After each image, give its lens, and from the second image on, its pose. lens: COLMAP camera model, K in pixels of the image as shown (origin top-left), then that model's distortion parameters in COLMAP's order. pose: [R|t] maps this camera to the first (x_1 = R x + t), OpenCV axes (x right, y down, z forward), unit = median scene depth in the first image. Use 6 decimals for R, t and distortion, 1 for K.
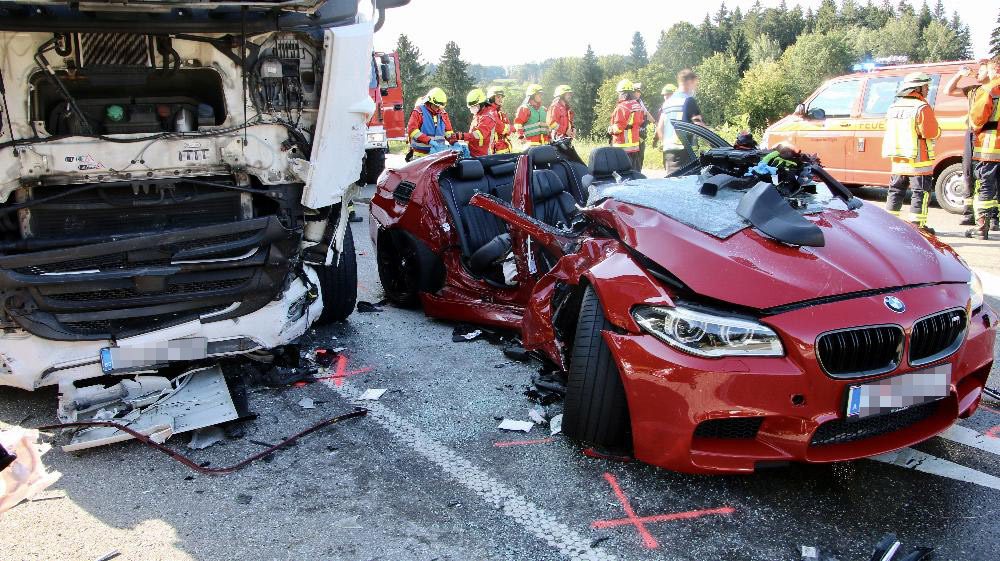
lens RADIAL K [[750.4, 0, 498.2], [0, 750.4, 279.9], [0, 0, 1]] dist [-0.108274, 0.053277]
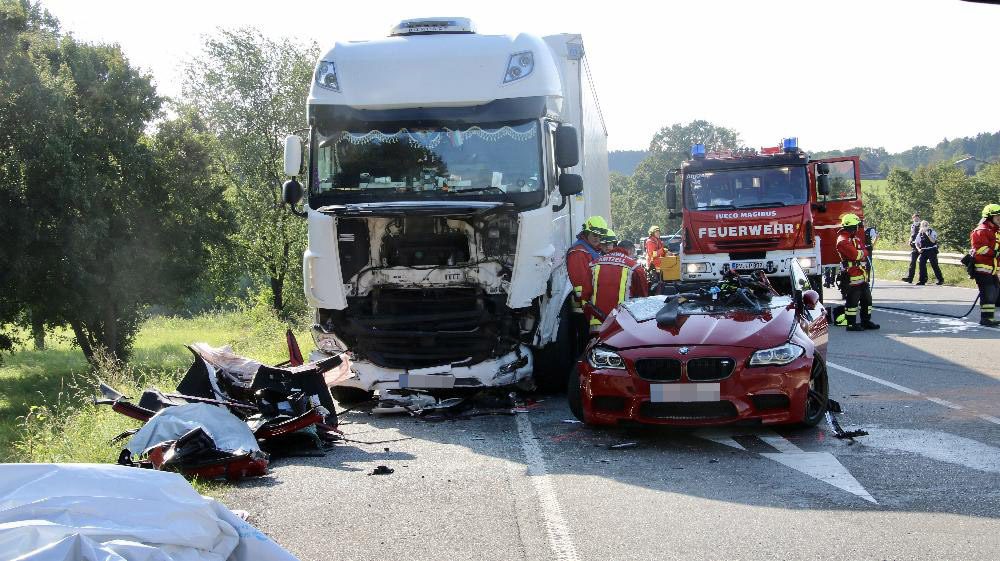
lens RADIAL K [[1371.5, 0, 503.8], [0, 1371.5, 279.8], [0, 0, 1]] dist [0.232922, 0.000000]
pose [[0.842345, 0.018507, -0.538620, 1.646566], [-0.110870, 0.983985, -0.139579, 0.327772], [0.527411, 0.177290, 0.830907, -1.934144]]
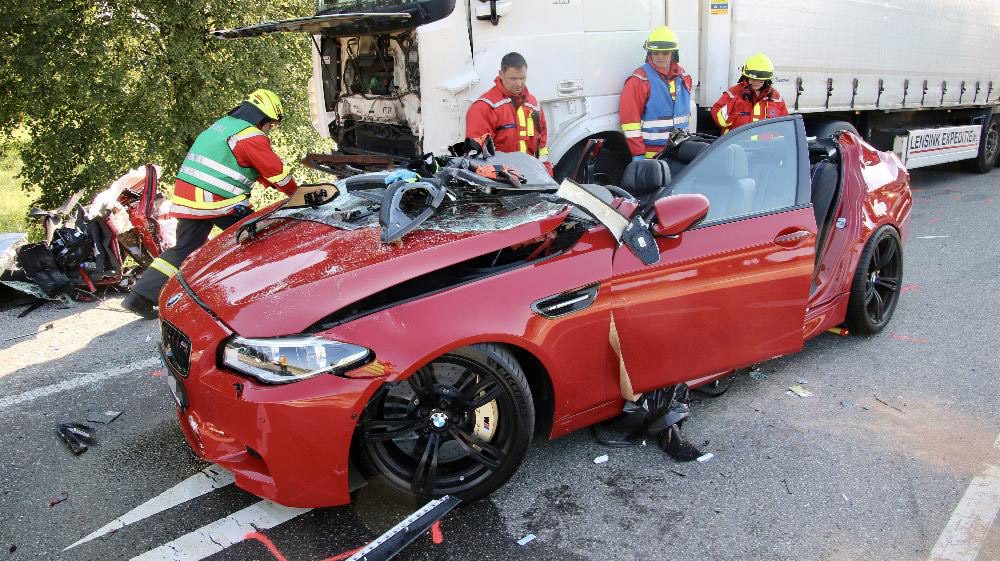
lens RADIAL K [[731.3, 0, 493.6], [0, 731.3, 276.0], [0, 0, 1]] dist [-0.084365, 0.016786]
pose [[0.207926, 0.290242, -0.934091, 1.192025], [-0.206497, 0.946465, 0.248120, -0.266467], [0.956099, 0.141296, 0.256729, 0.860571]]
